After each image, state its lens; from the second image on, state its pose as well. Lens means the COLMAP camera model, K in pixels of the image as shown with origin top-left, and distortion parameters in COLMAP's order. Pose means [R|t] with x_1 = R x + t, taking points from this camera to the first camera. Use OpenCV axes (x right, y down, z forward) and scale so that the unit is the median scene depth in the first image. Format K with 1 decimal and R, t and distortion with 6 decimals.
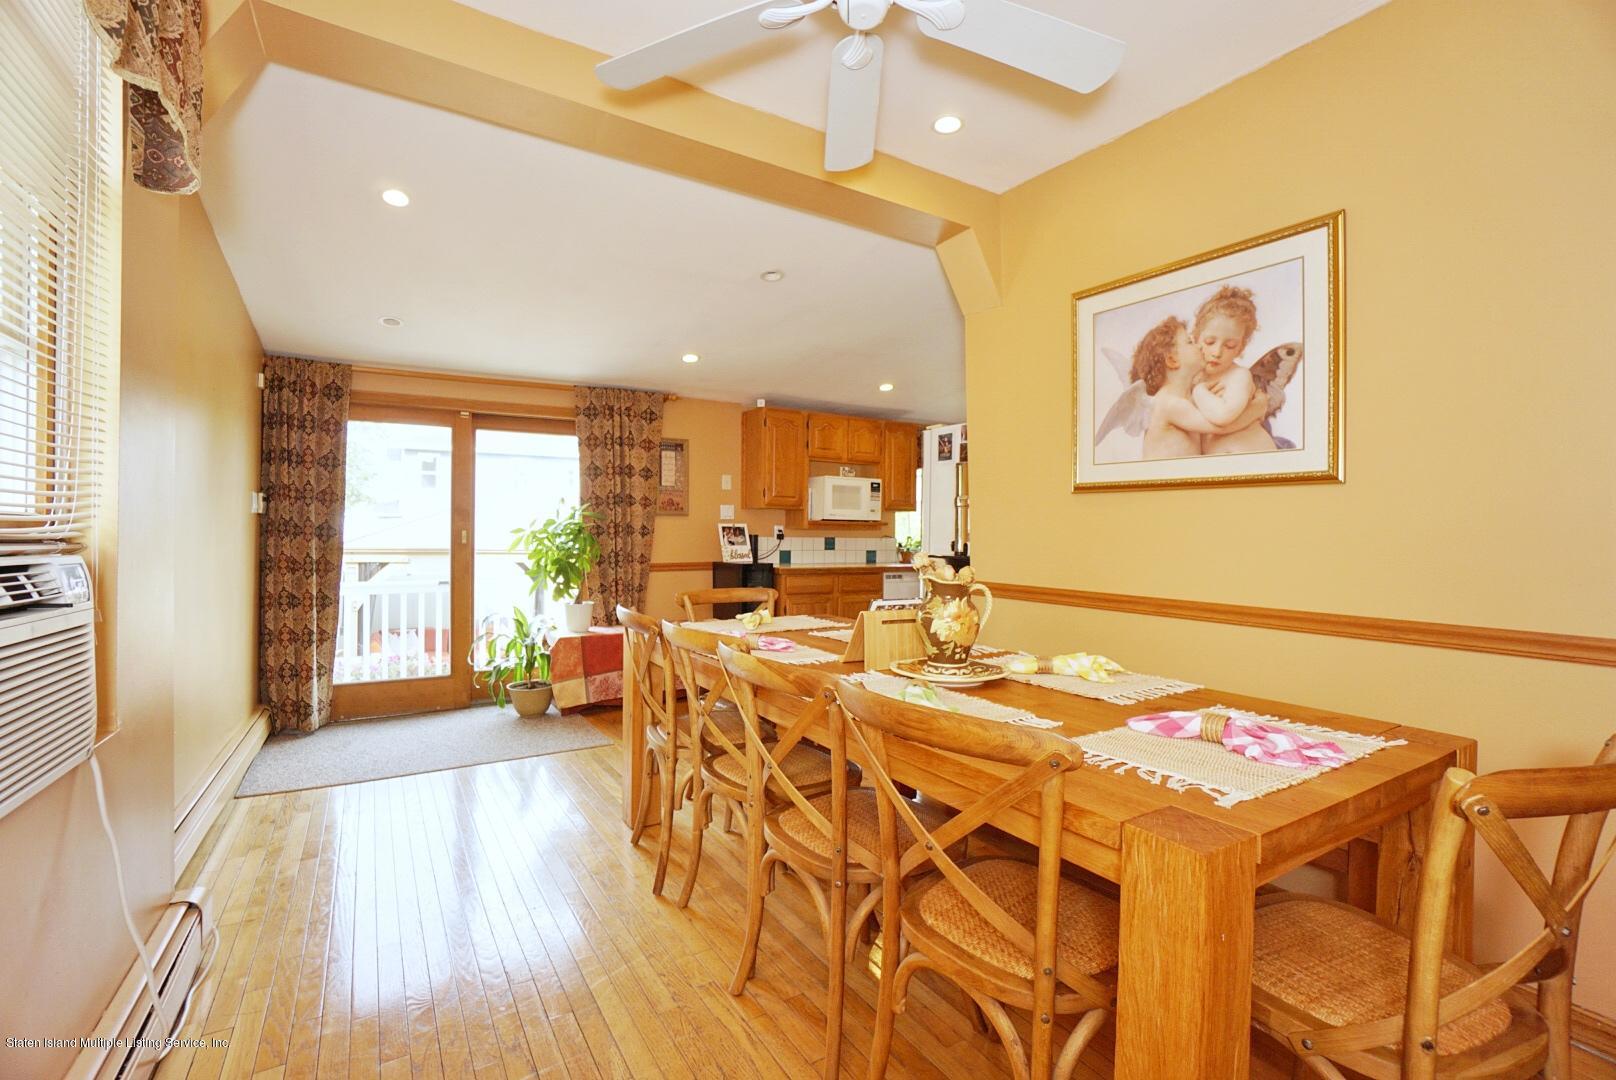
lens RADIAL K [[709.8, 0, 801.6], [0, 709.8, 531.3], [0, 0, 1]] dist [-0.061249, 0.022157]
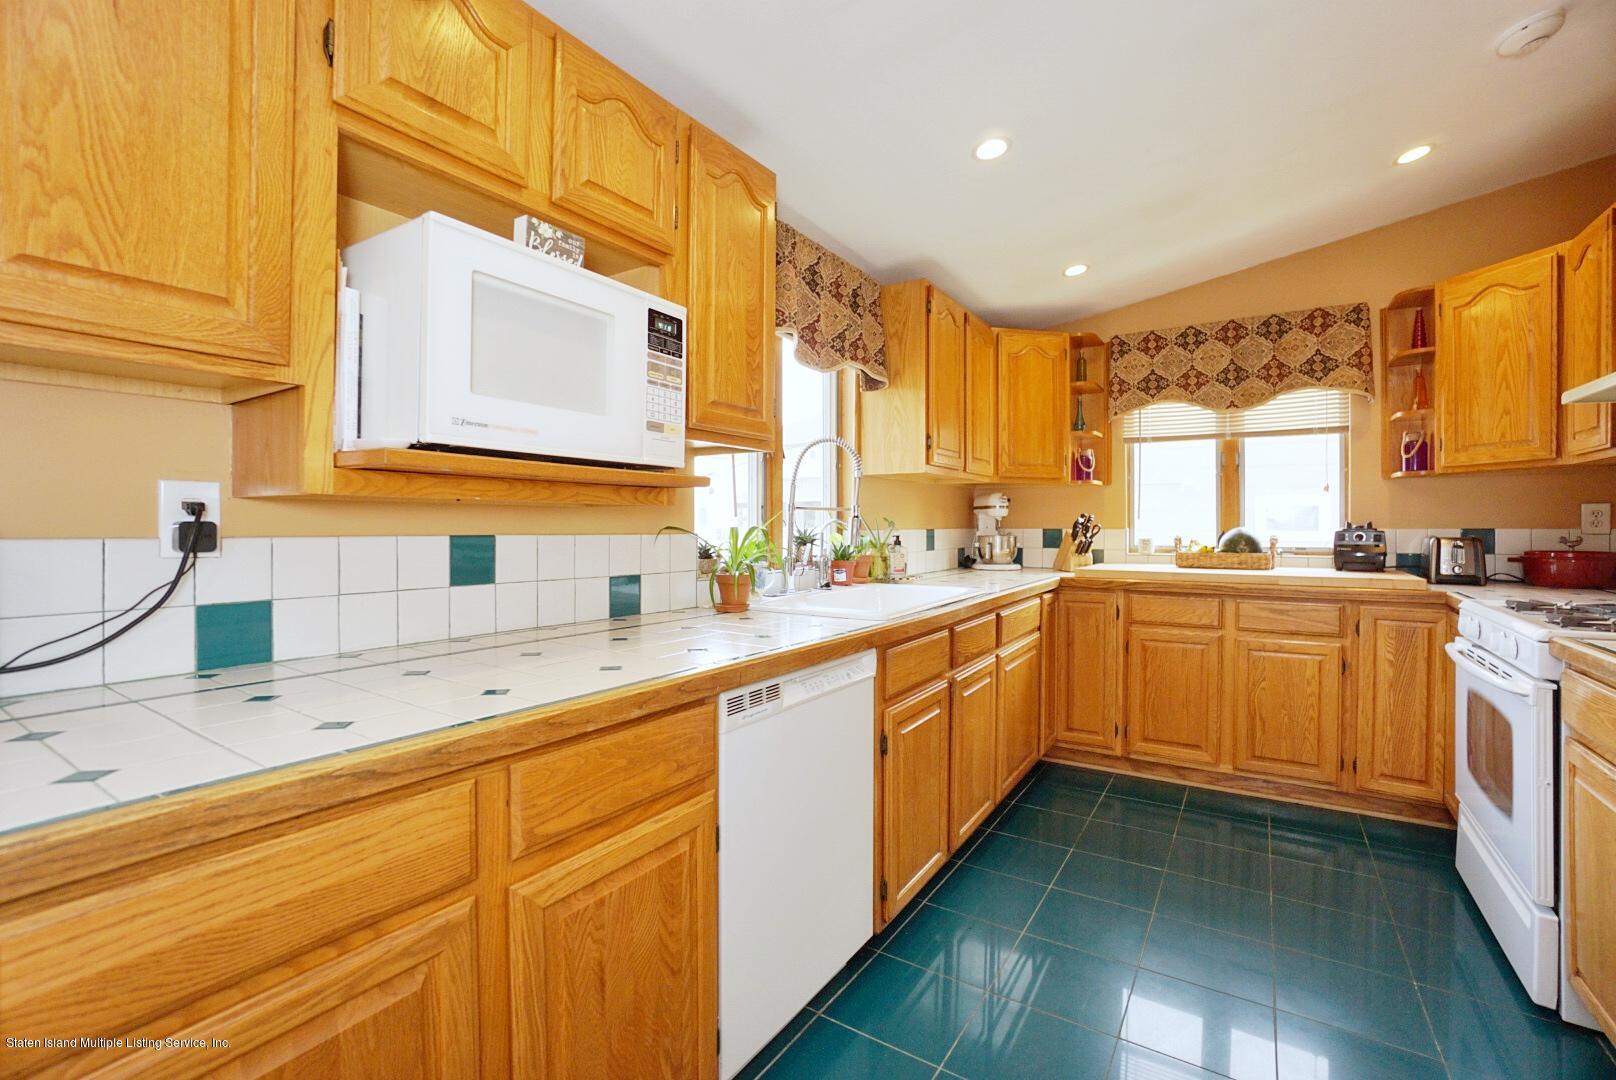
lens RADIAL K [[709.8, 0, 801.6], [0, 709.8, 531.3], [0, 0, 1]] dist [-0.061249, 0.022157]
pose [[0.906343, -0.007773, 0.422471, 0.042512], [0.001561, 0.999886, 0.015049, 0.003674], [-0.422540, -0.012980, 0.906251, 0.754046]]
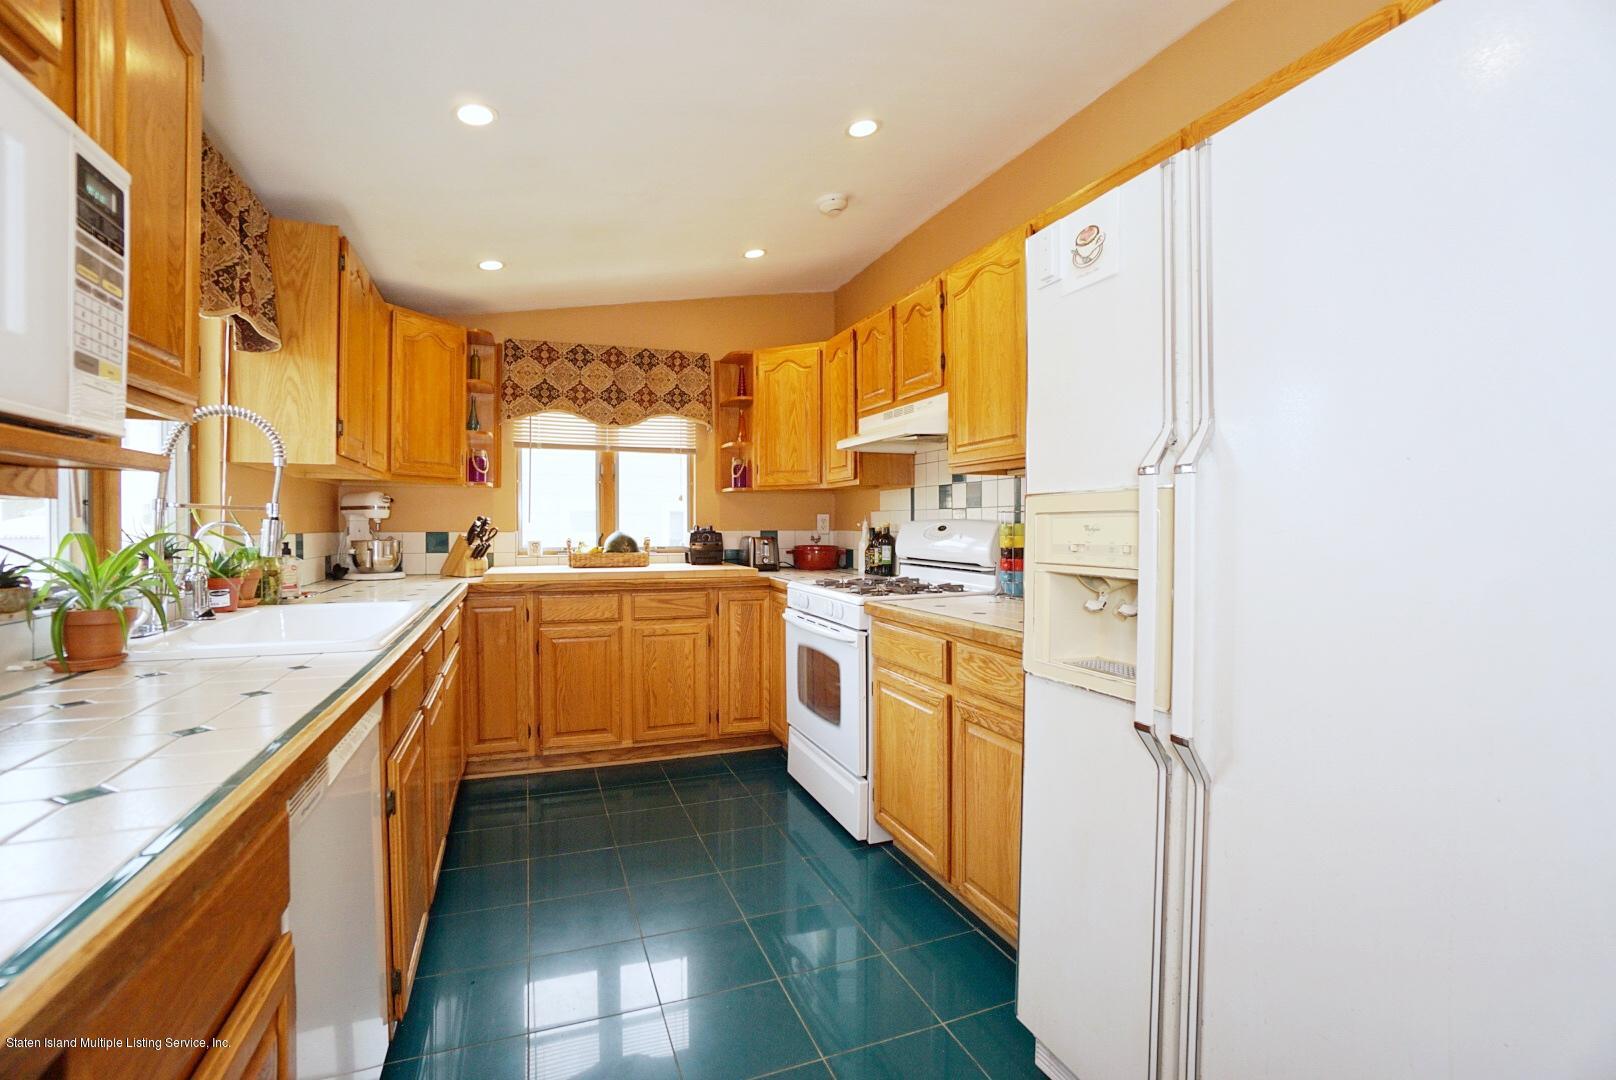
lens RADIAL K [[709.8, 0, 801.6], [0, 709.8, 531.3], [0, 0, 1]] dist [-0.061249, 0.022157]
pose [[0.189256, -0.009571, 0.981881, -0.006482], [-0.005002, 0.999930, 0.010711, 0.002731], [-0.981915, -0.006938, 0.189195, 0.829468]]
